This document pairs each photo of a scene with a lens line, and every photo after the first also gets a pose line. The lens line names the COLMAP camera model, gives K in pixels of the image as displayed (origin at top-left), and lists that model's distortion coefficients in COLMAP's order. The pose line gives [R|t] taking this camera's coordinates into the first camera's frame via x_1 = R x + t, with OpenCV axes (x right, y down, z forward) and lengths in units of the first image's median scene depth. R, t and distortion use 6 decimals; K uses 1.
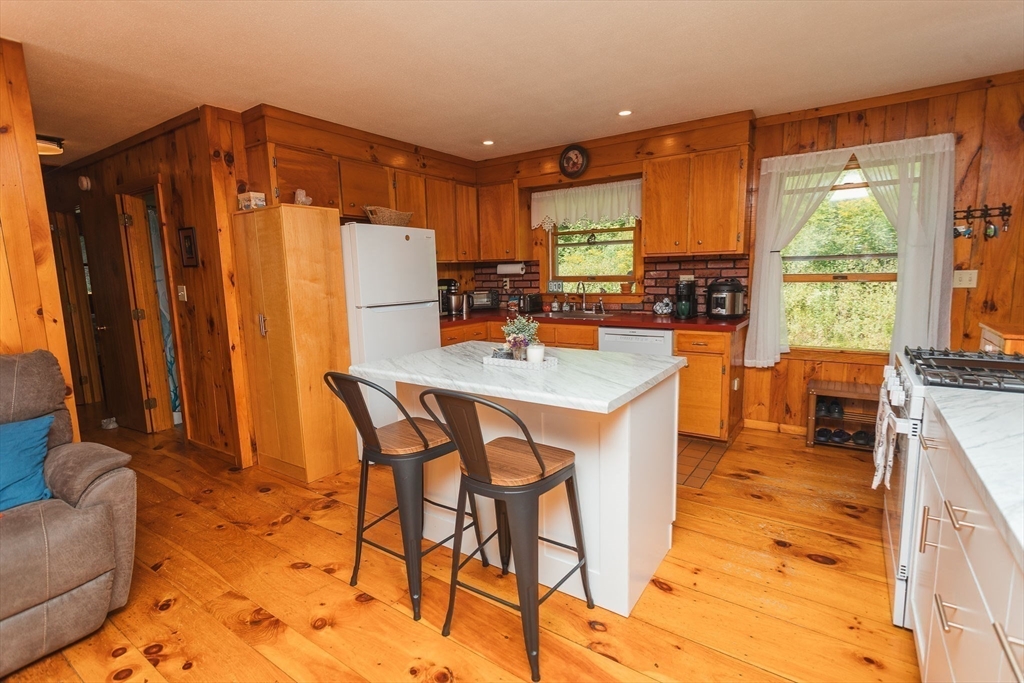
lens RADIAL K [[492.8, 0, 519.9], [0, 492.8, 336.4], [0, 0, 1]] dist [0.000049, 0.002996]
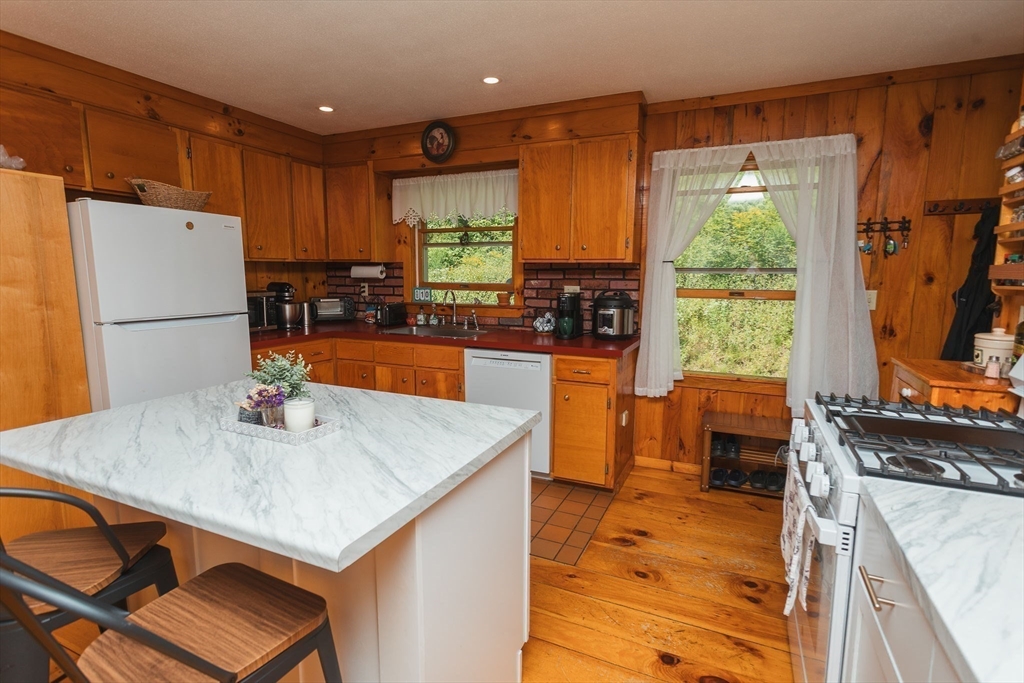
lens RADIAL K [[492.8, 0, 532.0], [0, 492.8, 334.8], [0, 0, 1]] dist [0.000049, 0.002996]
pose [[0.981953, 0.004528, 0.189072, 0.127560], [-0.003503, 0.999977, -0.005758, -0.040364], [-0.189094, 0.004992, 0.981946, 0.209533]]
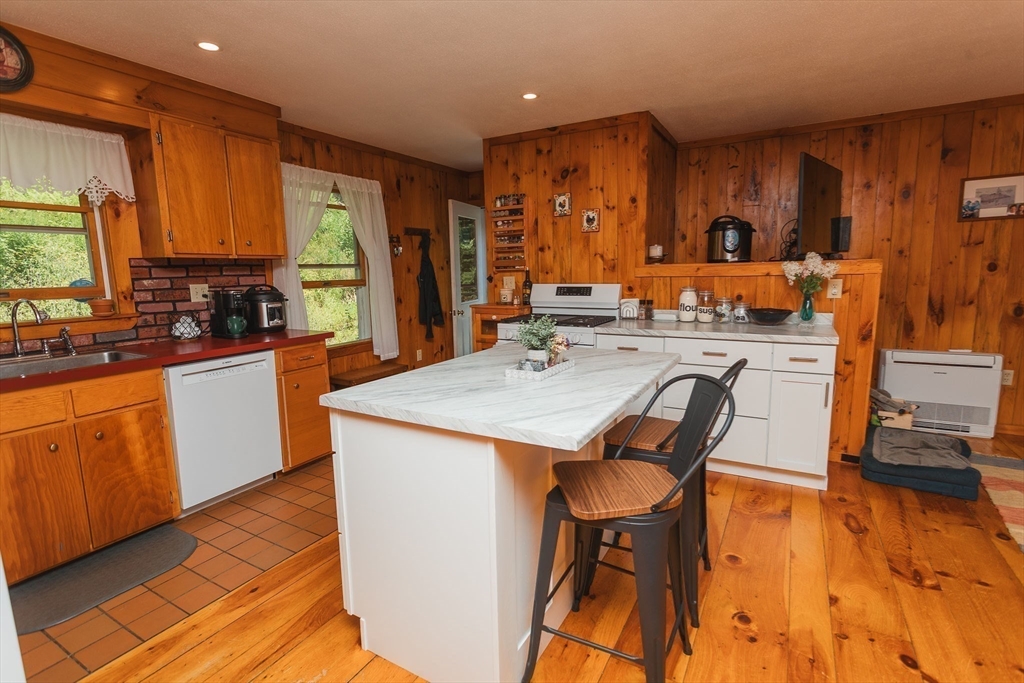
lens RADIAL K [[492.8, 0, 512.0], [0, 492.8, 335.9], [0, 0, 1]] dist [0.000049, 0.002996]
pose [[-0.094100, -0.110141, 0.989451, -0.532361], [0.149767, 0.980985, 0.123442, -0.076276], [-0.984233, 0.159803, -0.075815, 0.671209]]
